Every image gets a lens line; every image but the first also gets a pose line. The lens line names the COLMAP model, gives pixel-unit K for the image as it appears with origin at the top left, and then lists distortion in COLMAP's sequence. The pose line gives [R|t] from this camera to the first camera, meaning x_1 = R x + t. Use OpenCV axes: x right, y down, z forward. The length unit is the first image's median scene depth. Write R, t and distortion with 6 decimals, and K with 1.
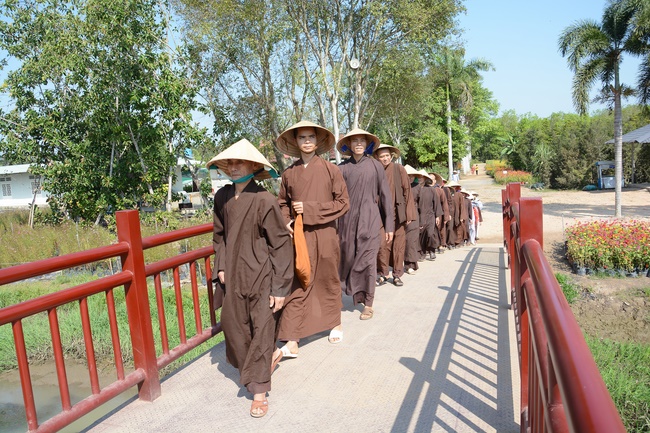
lens RADIAL K [[527.5, 0, 325.0], [0, 527.5, 216.5], [0, 0, 1]] dist [-0.135523, 0.122634]
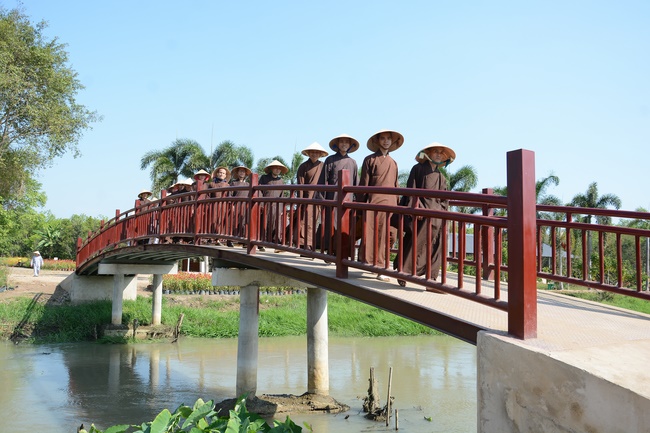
lens RADIAL K [[596.7, 0, 325.0], [0, 596.7, 216.5], [0, 0, 1]] dist [-0.000710, 0.004571]
pose [[0.658934, 0.143426, 0.738400, -0.476414], [0.008319, 0.980204, -0.197816, 0.177588], [-0.752155, 0.136491, 0.644697, -0.530415]]
